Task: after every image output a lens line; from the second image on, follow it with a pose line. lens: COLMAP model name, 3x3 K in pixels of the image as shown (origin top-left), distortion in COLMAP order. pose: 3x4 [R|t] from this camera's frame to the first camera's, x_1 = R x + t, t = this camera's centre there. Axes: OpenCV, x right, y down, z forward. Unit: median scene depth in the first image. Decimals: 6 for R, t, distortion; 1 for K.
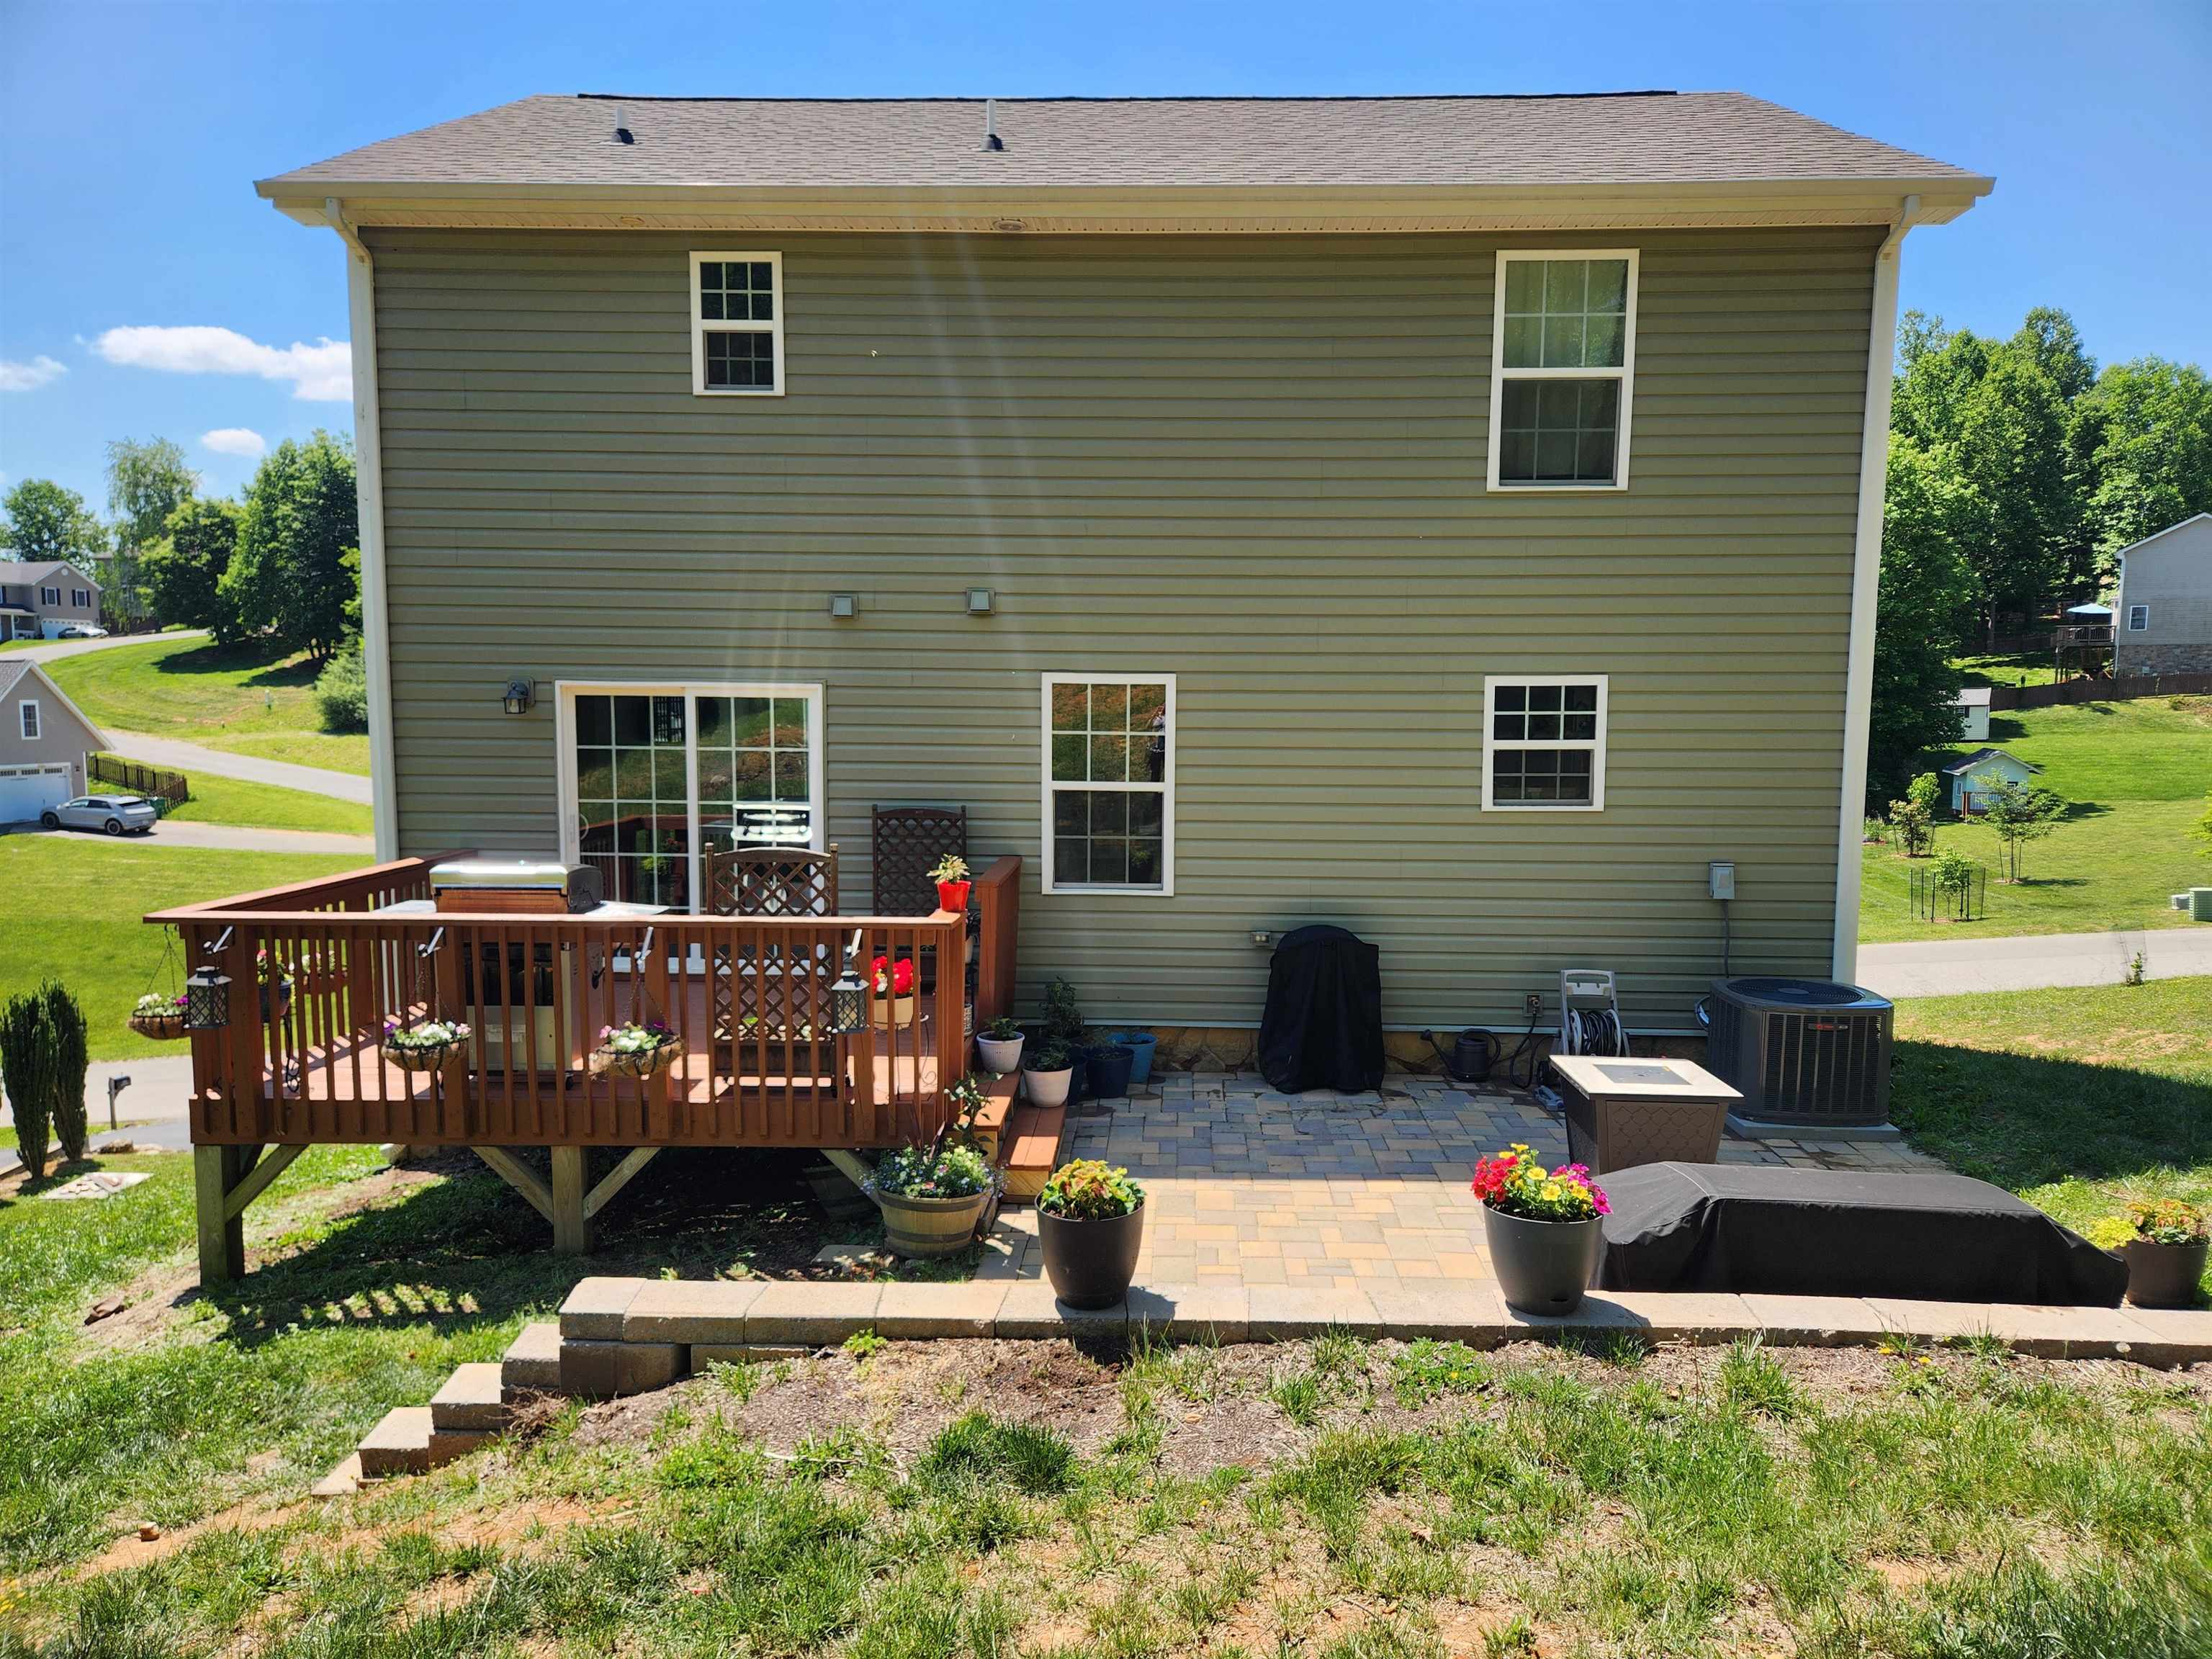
lens RADIAL K [[1487.9, 0, 1117.2], [0, 1487.9, 848.8], [0, 0, 1]] dist [0.054176, -0.042257]
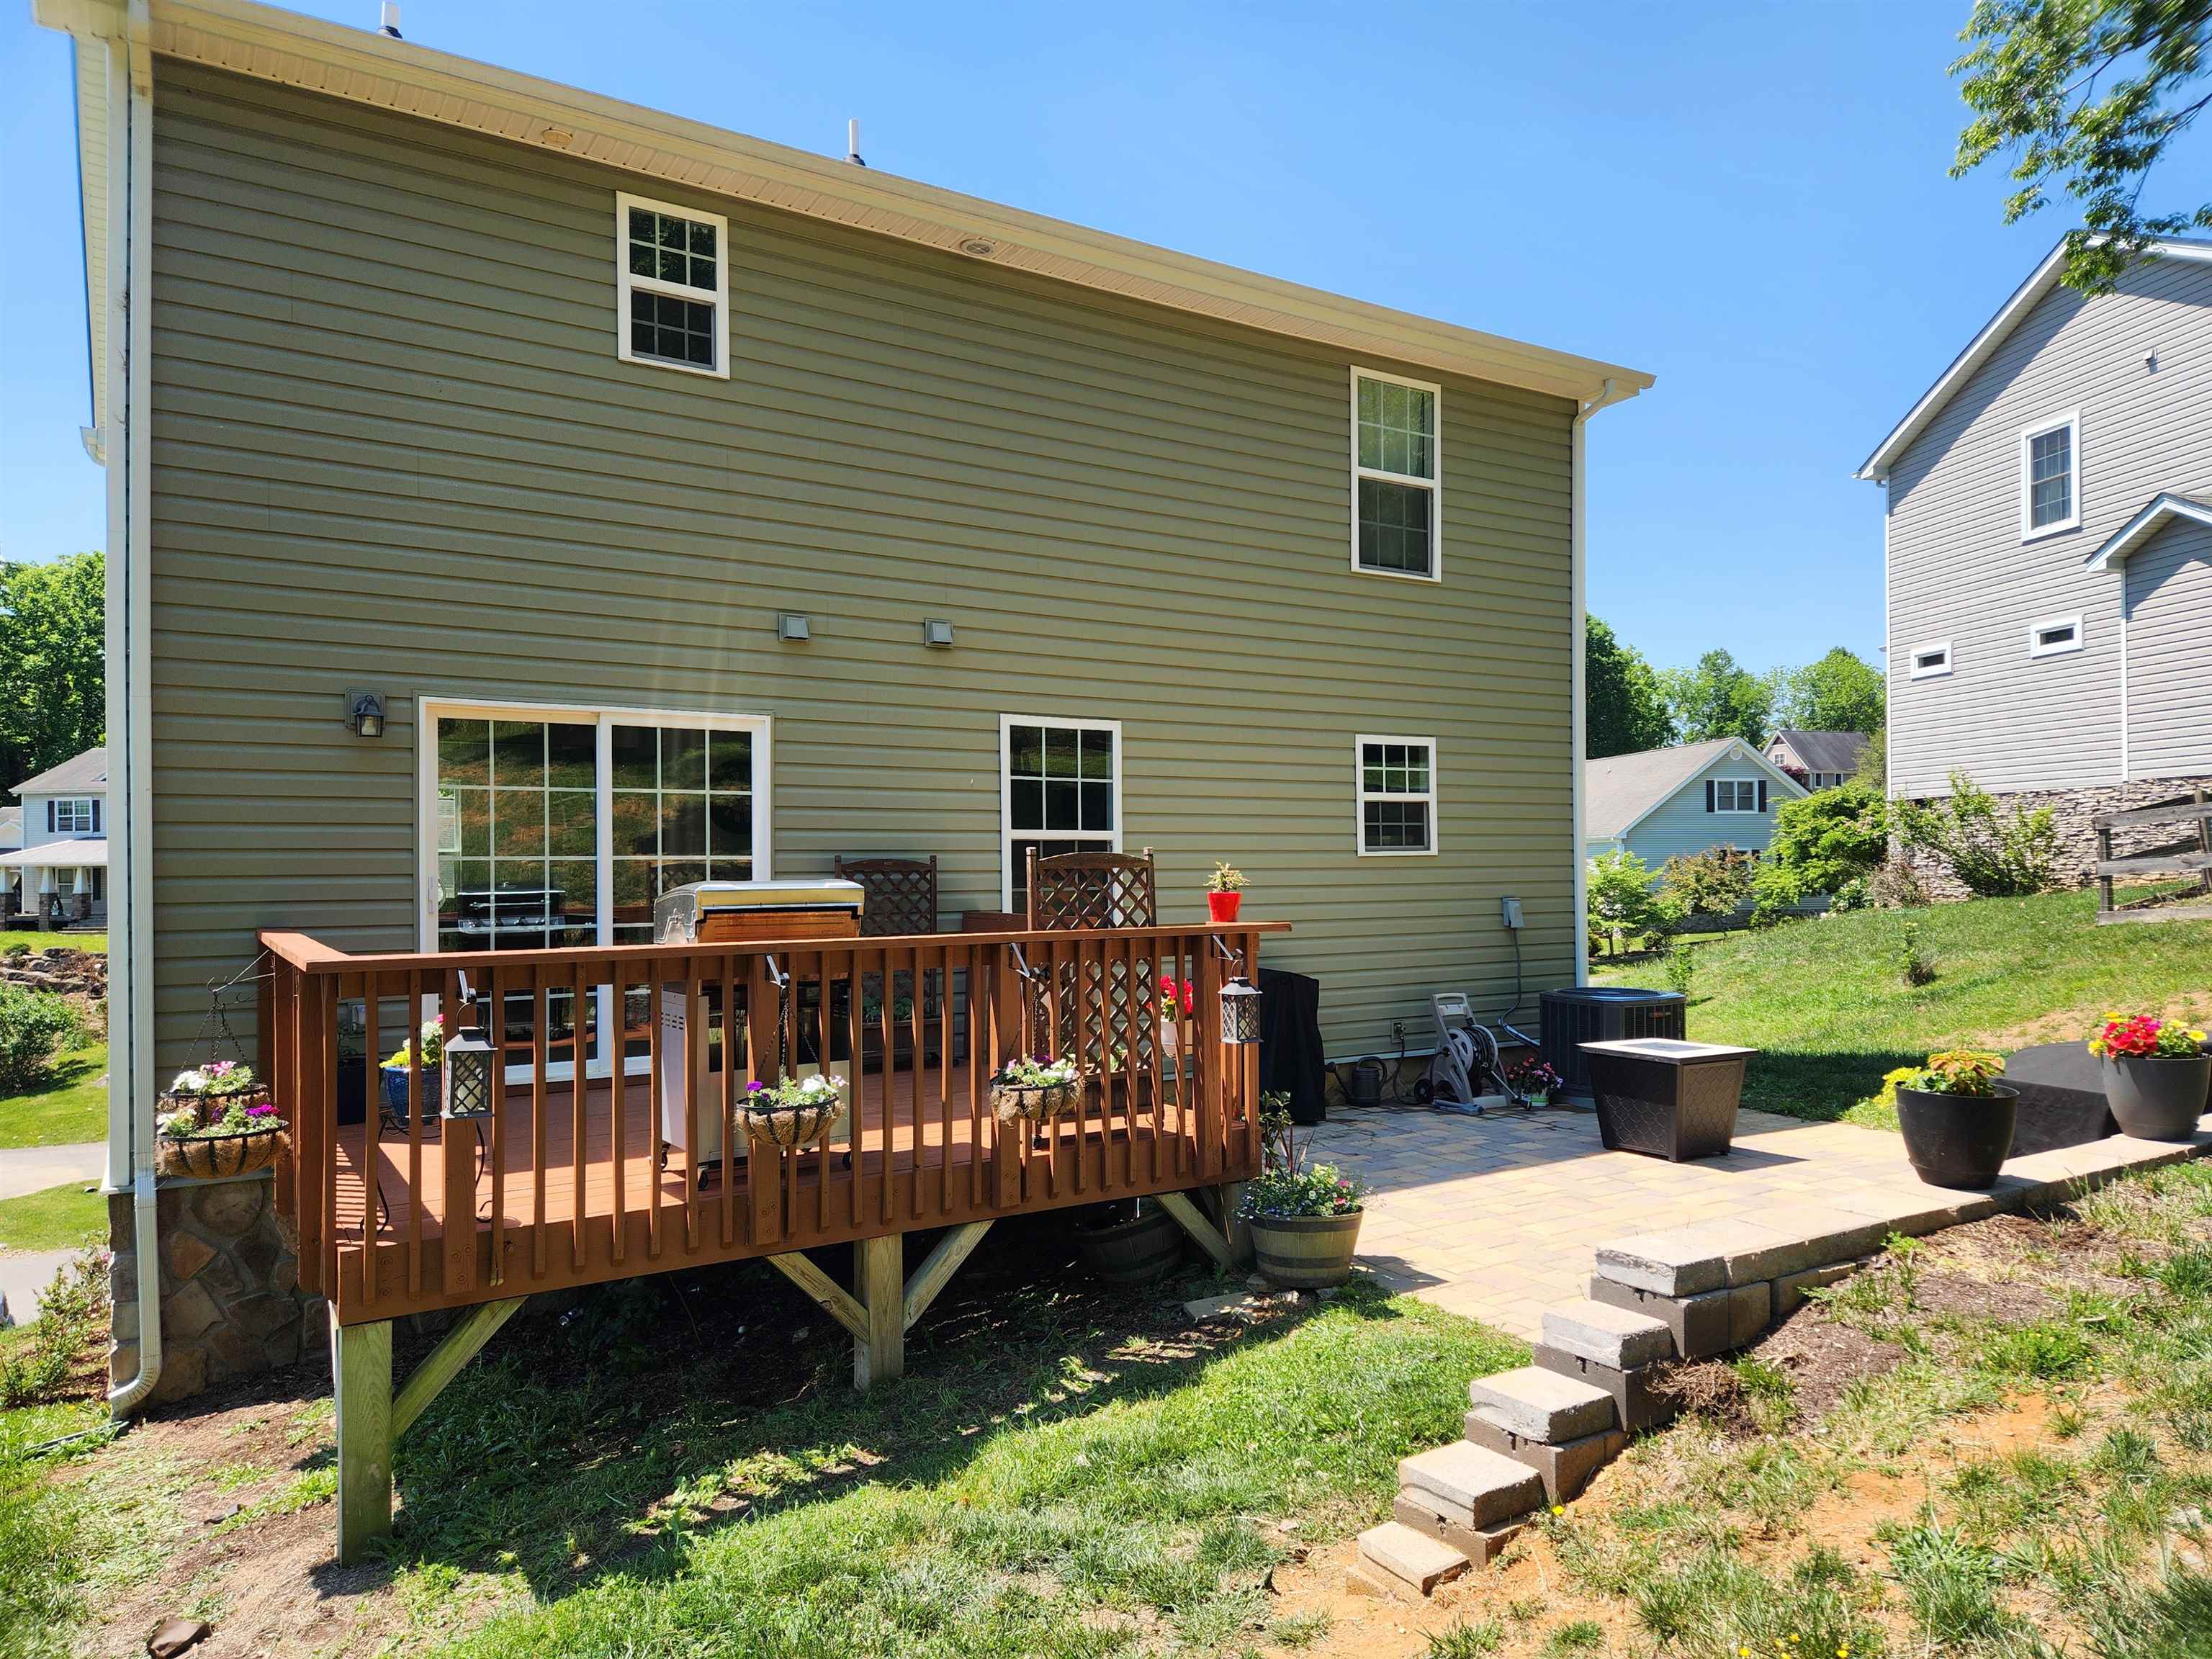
lens RADIAL K [[1487.9, 0, 1134.5], [0, 1487.9, 848.2], [0, 0, 1]] dist [0.054176, -0.042257]
pose [[0.822896, -0.005944, 0.568161, -0.519967], [0.068744, 0.993641, -0.089170, 0.055748], [-0.564018, 0.112436, 0.818072, 0.198756]]
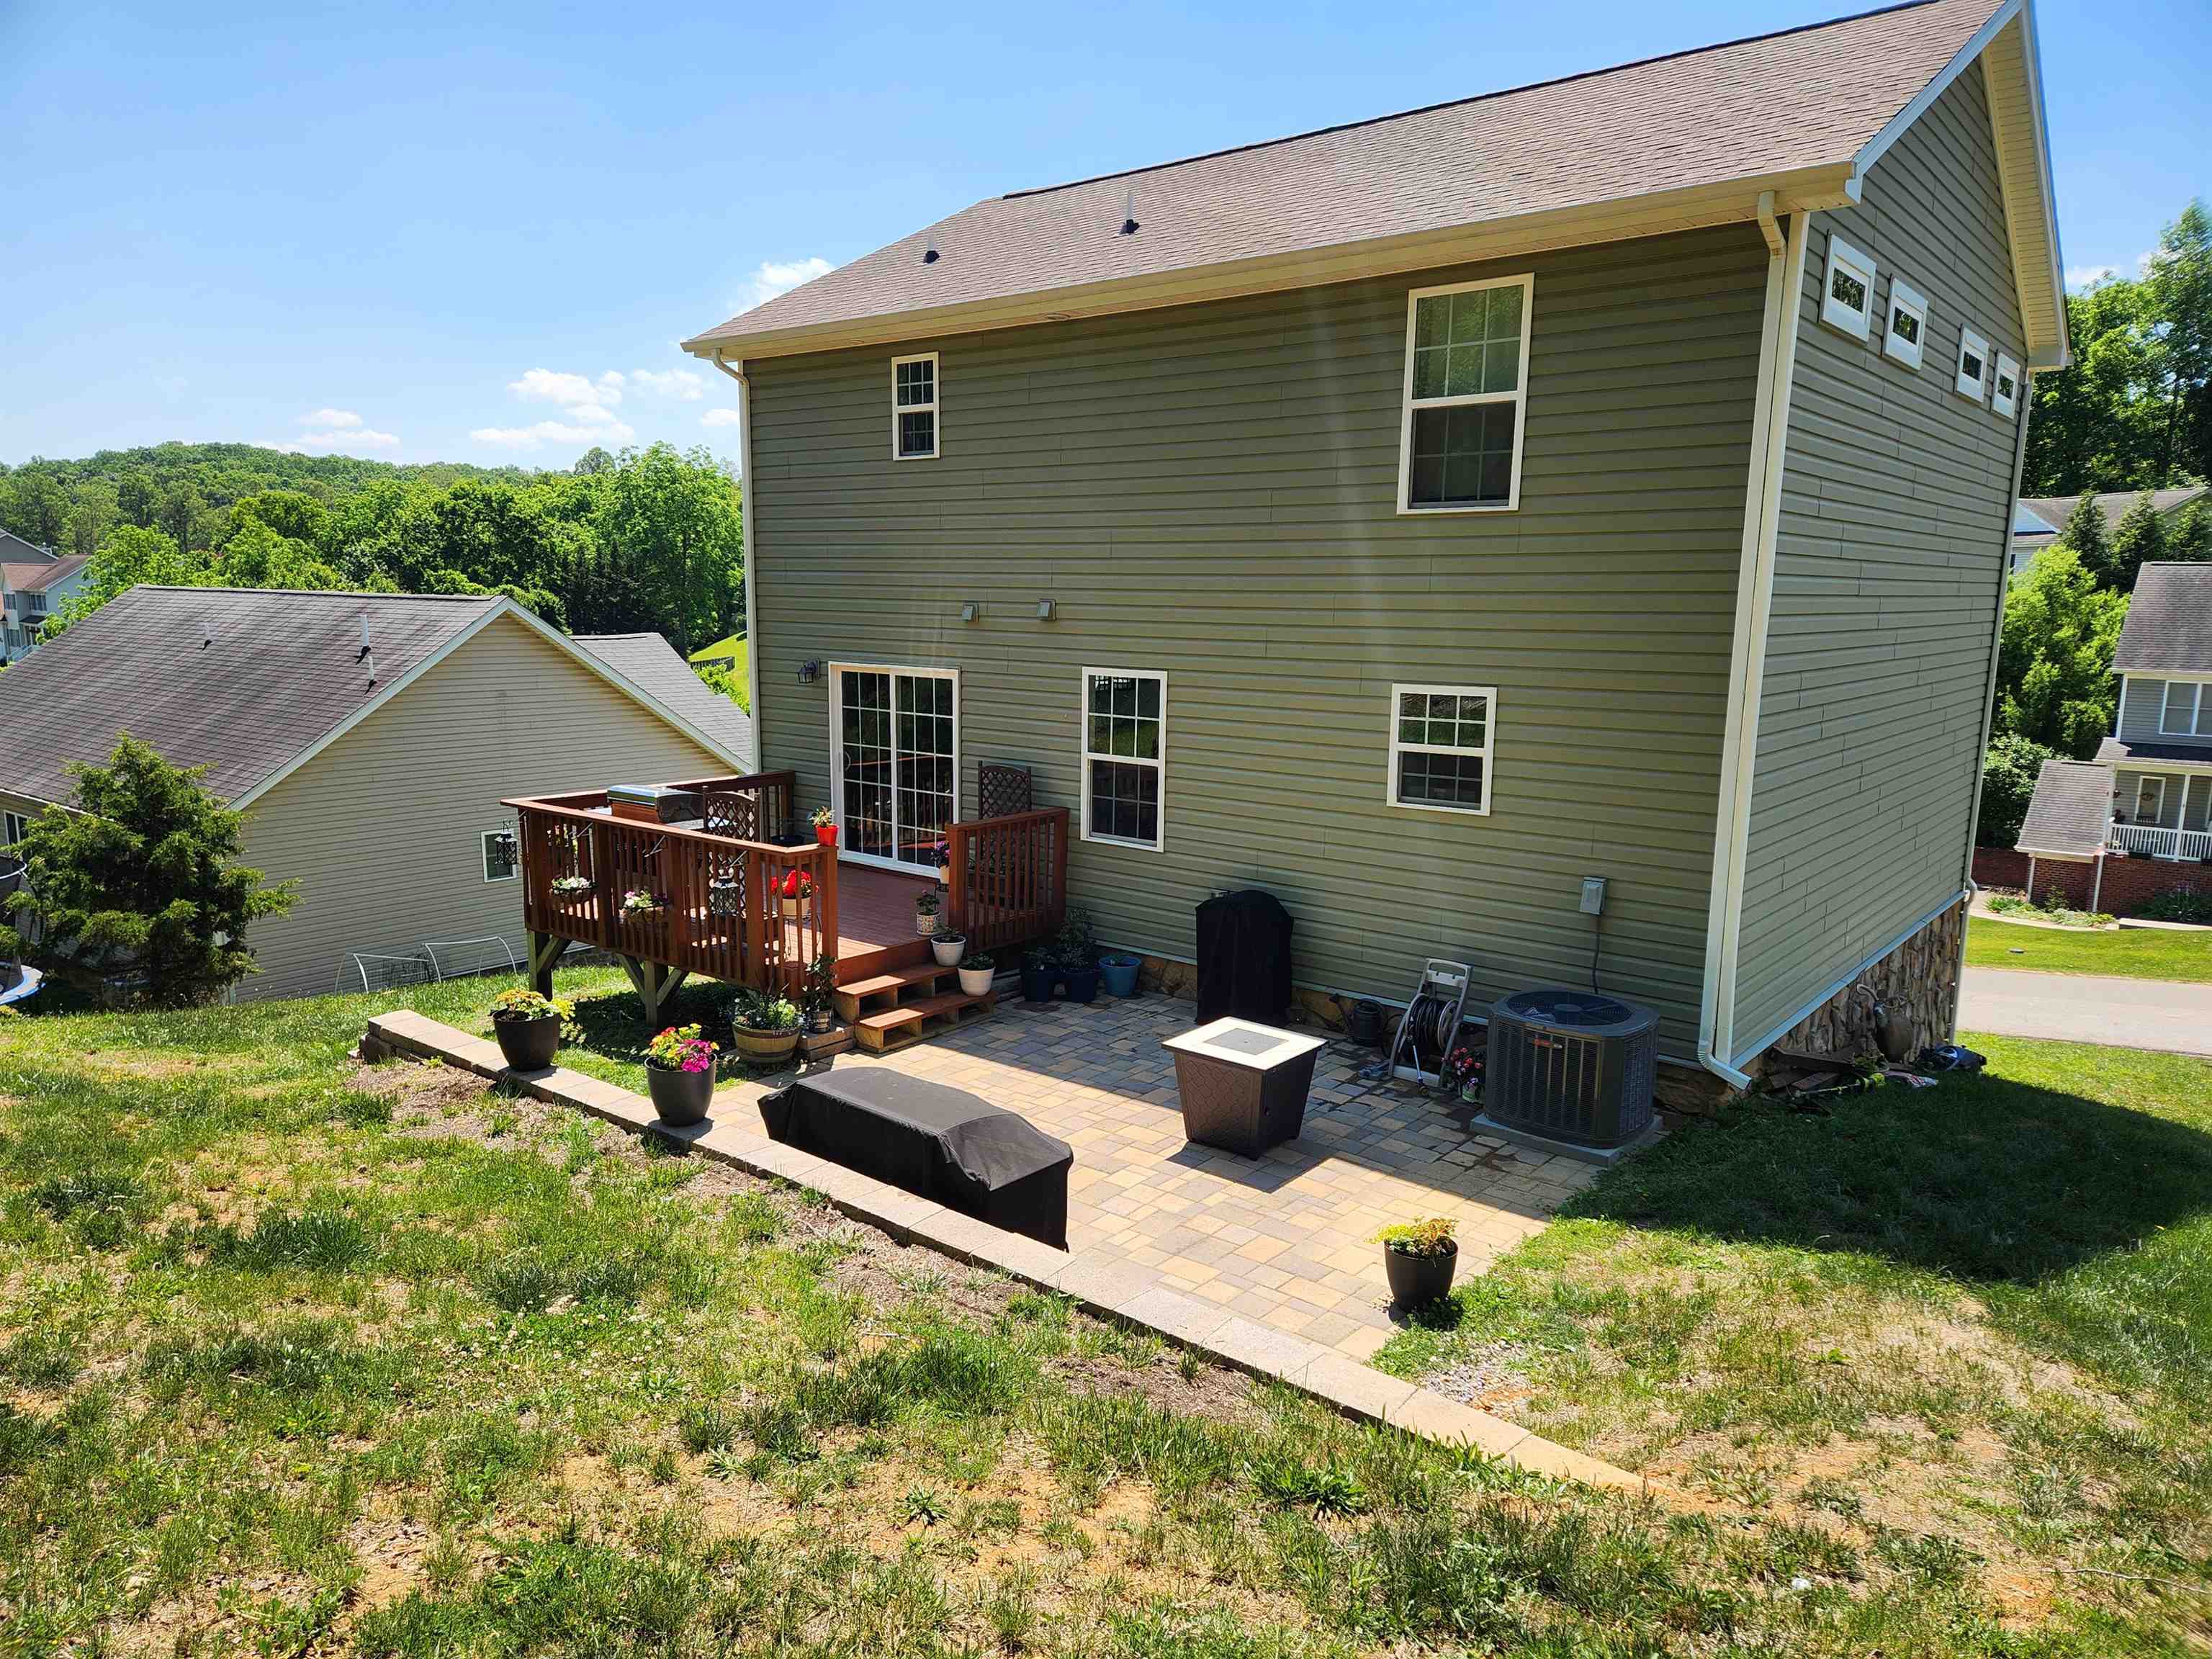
lens RADIAL K [[1487.9, 0, 1094.5], [0, 1487.9, 859.4], [0, 0, 1]] dist [0.054176, -0.042257]
pose [[0.789605, 0.110539, -0.603576, 0.753447], [-0.064643, 0.993152, 0.097320, -0.080177], [0.610200, -0.037827, 0.791344, -0.006651]]
